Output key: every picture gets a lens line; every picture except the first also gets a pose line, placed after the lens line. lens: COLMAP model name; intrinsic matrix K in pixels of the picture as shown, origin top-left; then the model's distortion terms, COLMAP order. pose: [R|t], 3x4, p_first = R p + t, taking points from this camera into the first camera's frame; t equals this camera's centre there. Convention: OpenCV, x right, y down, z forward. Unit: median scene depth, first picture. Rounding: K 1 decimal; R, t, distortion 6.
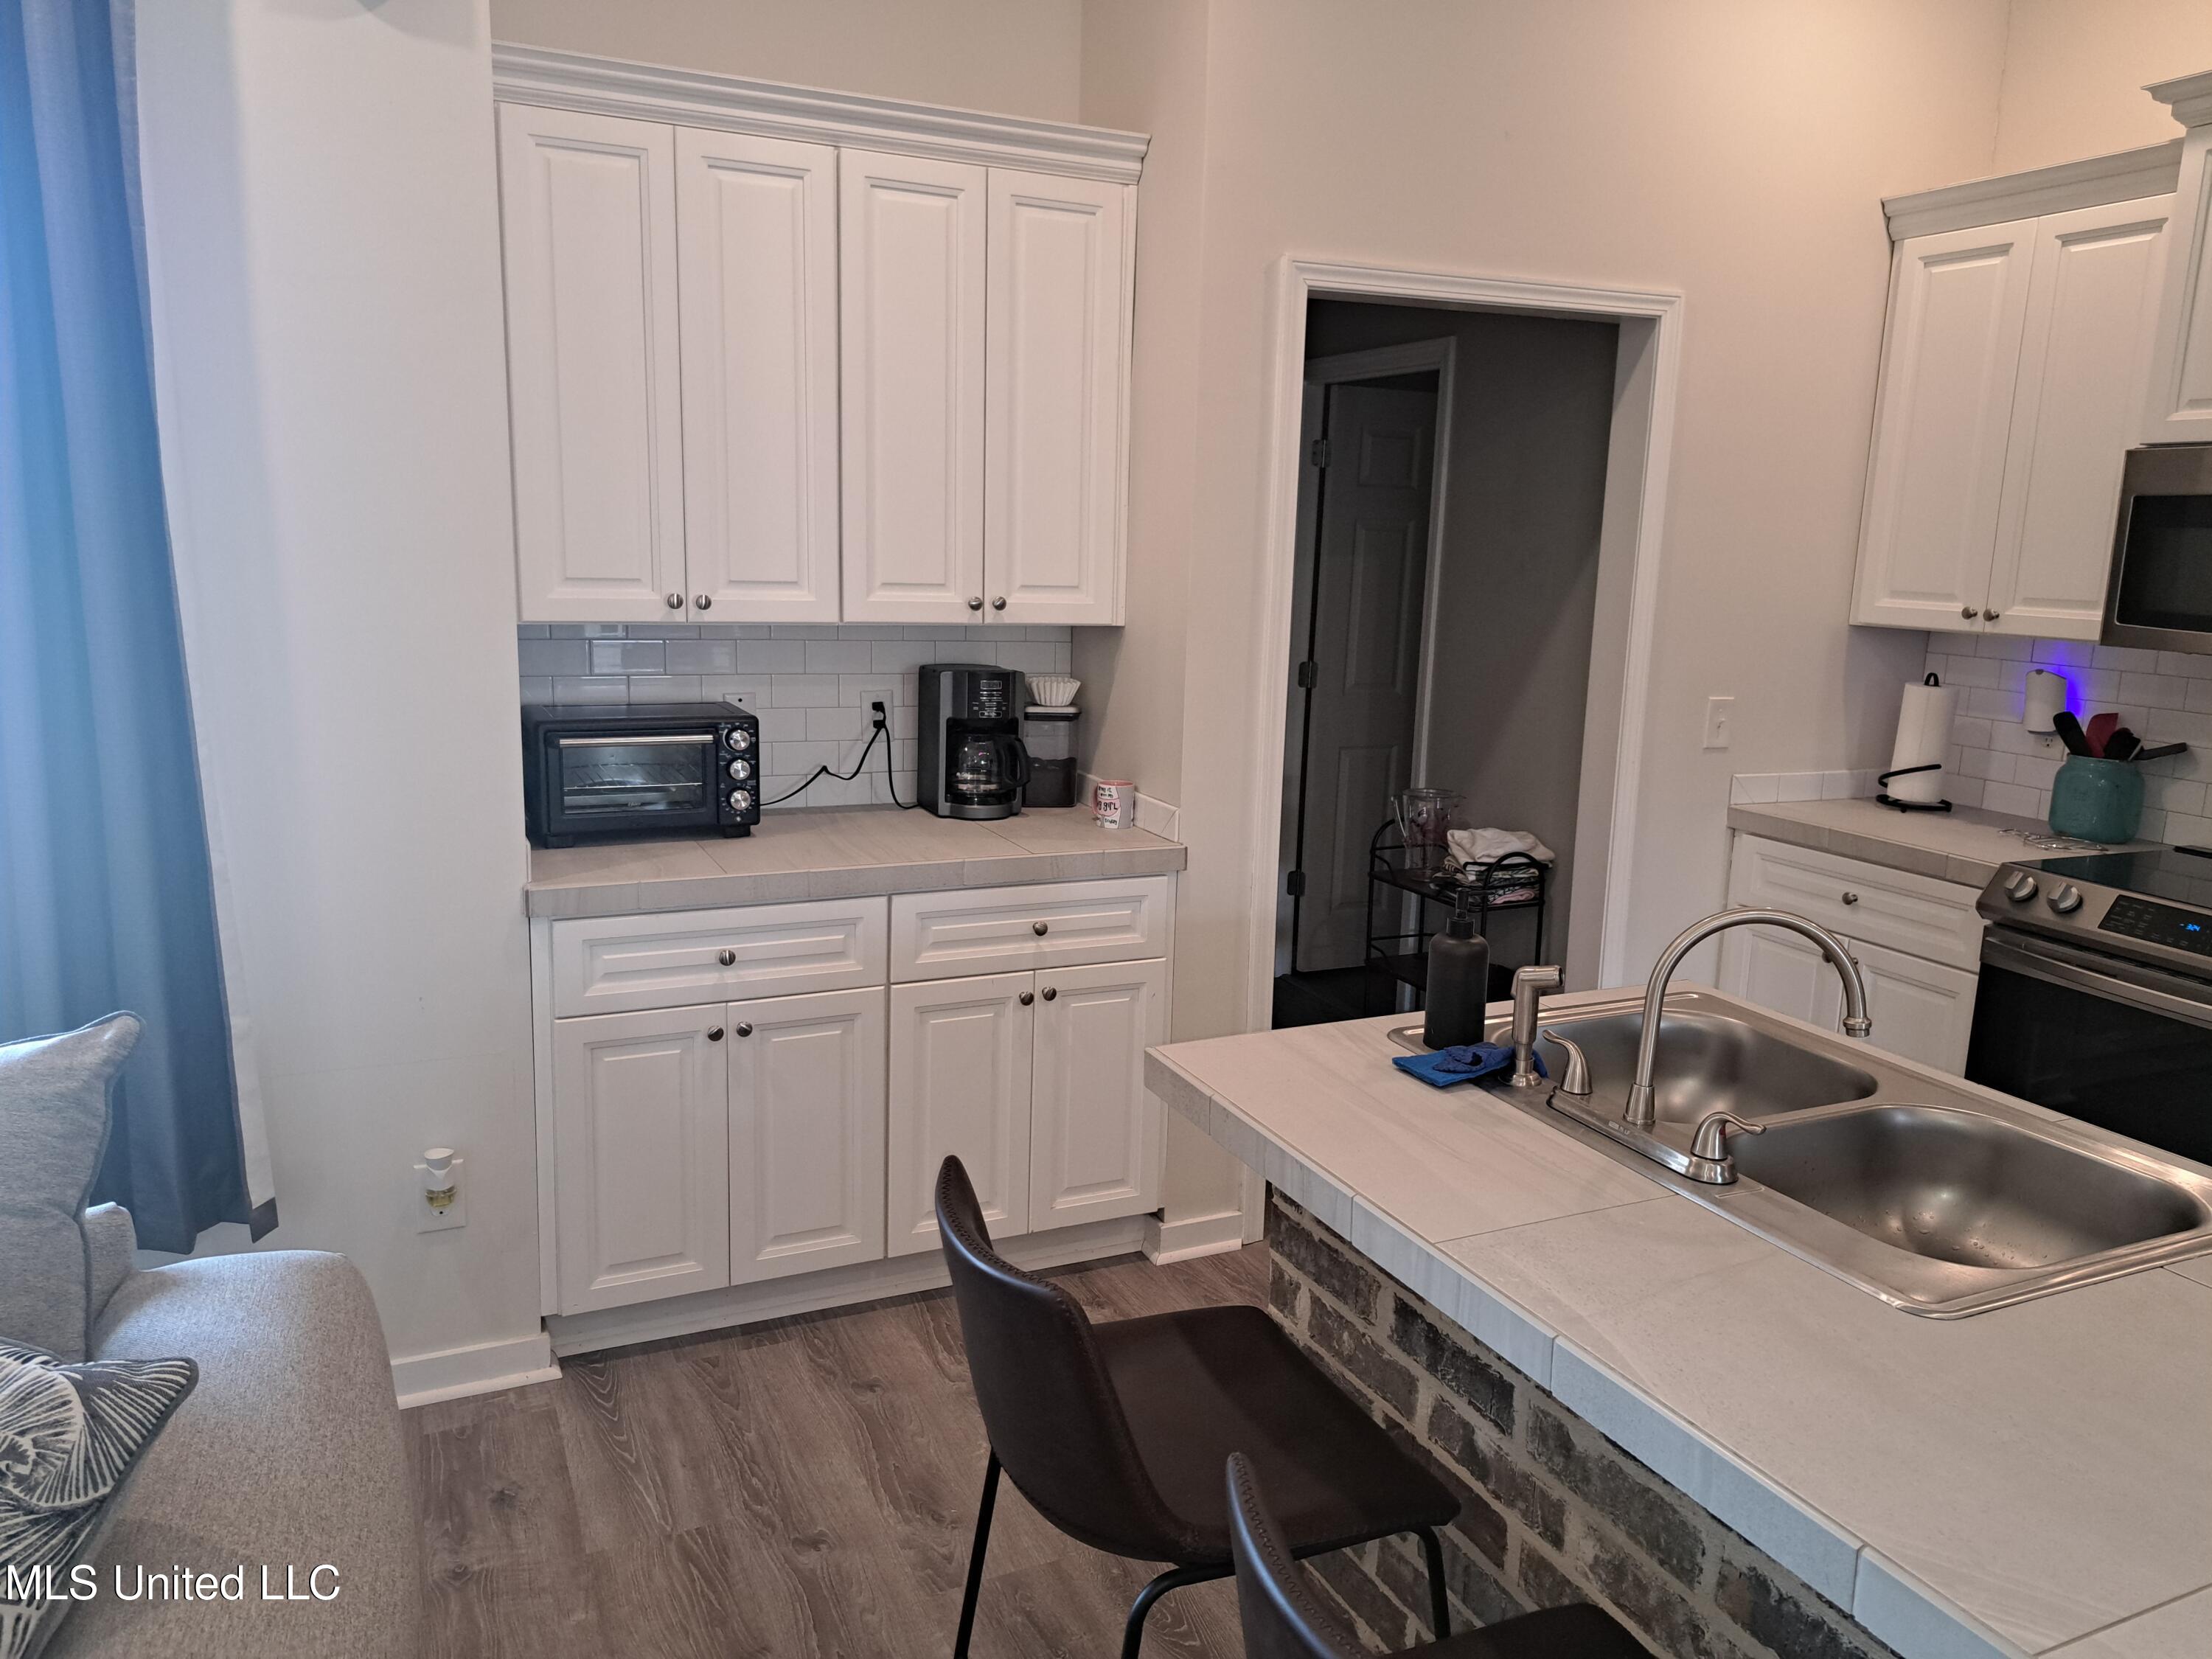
lens RADIAL K [[1598.7, 0, 1106.0], [0, 1598.7, 829.5], [0, 0, 1]] dist [0.050318, -0.035791]
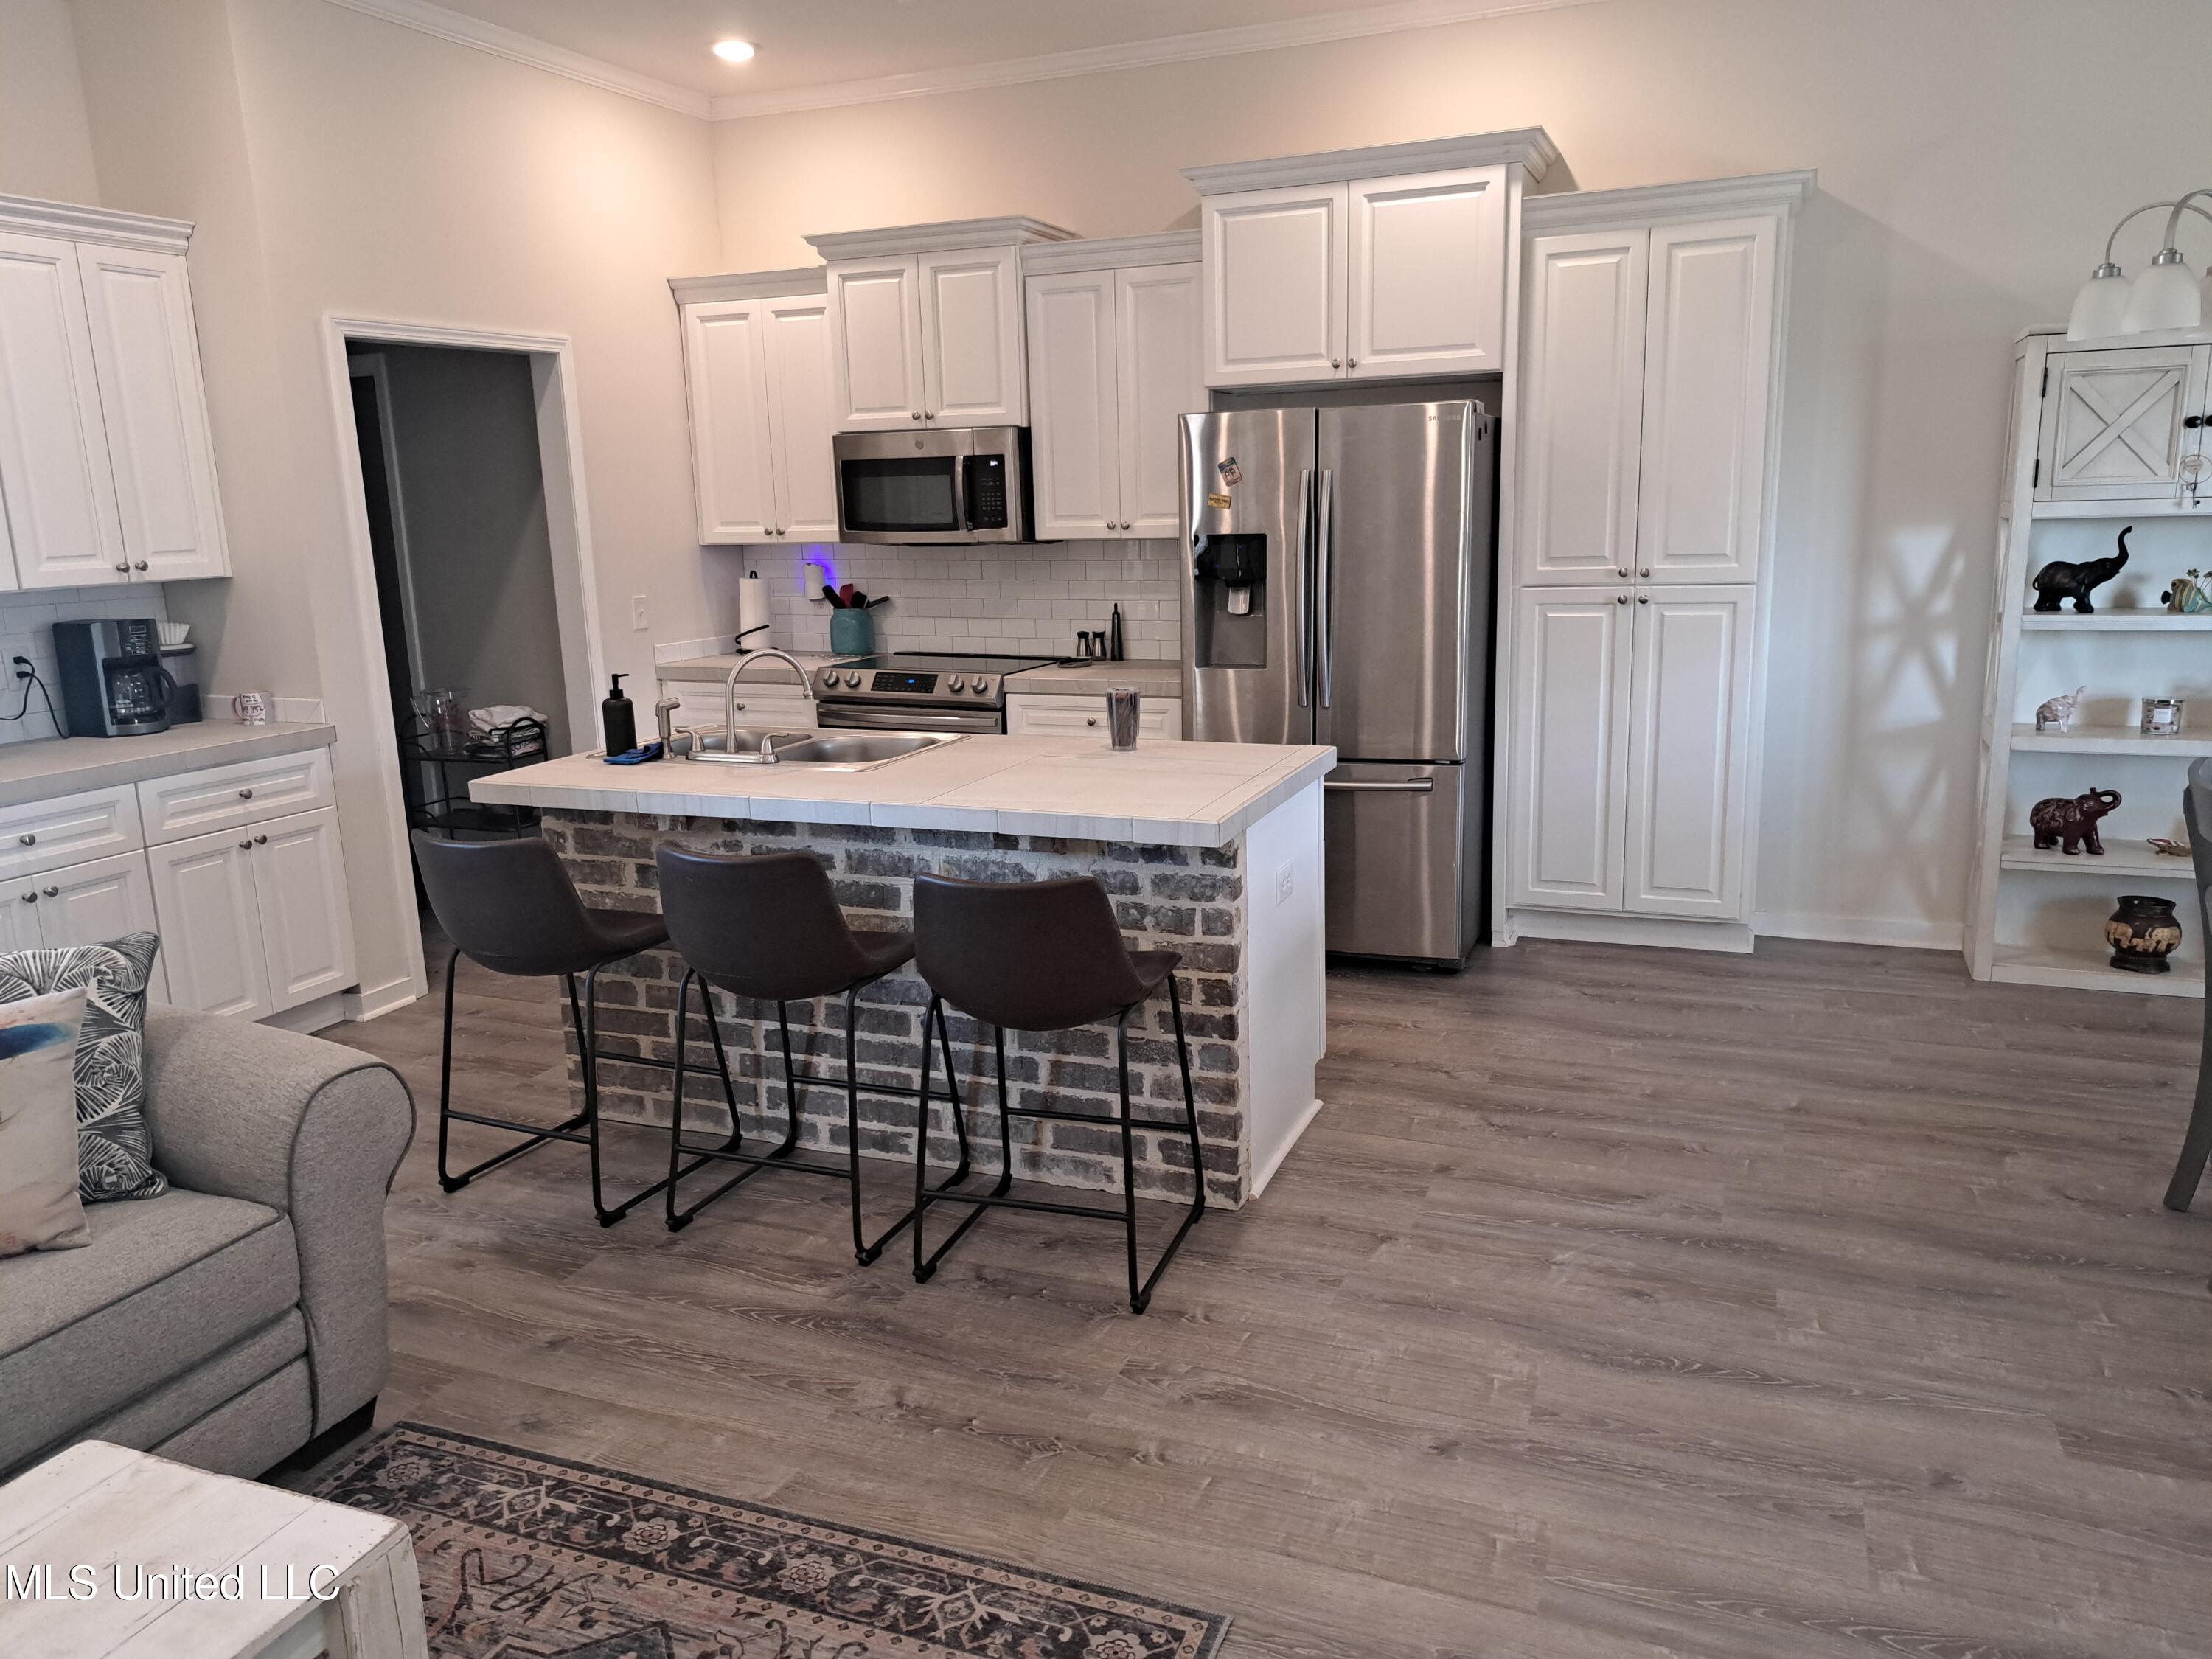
lens RADIAL K [[1570.0, 0, 1111.0], [0, 1570.0, 823.4], [0, 0, 1]] dist [0.062620, -0.064399]
pose [[0.732625, -0.188208, 0.654094, -0.365056], [0.171860, 0.981021, 0.089784, 0.084446], [-0.658578, 0.046634, 0.751066, -0.494260]]
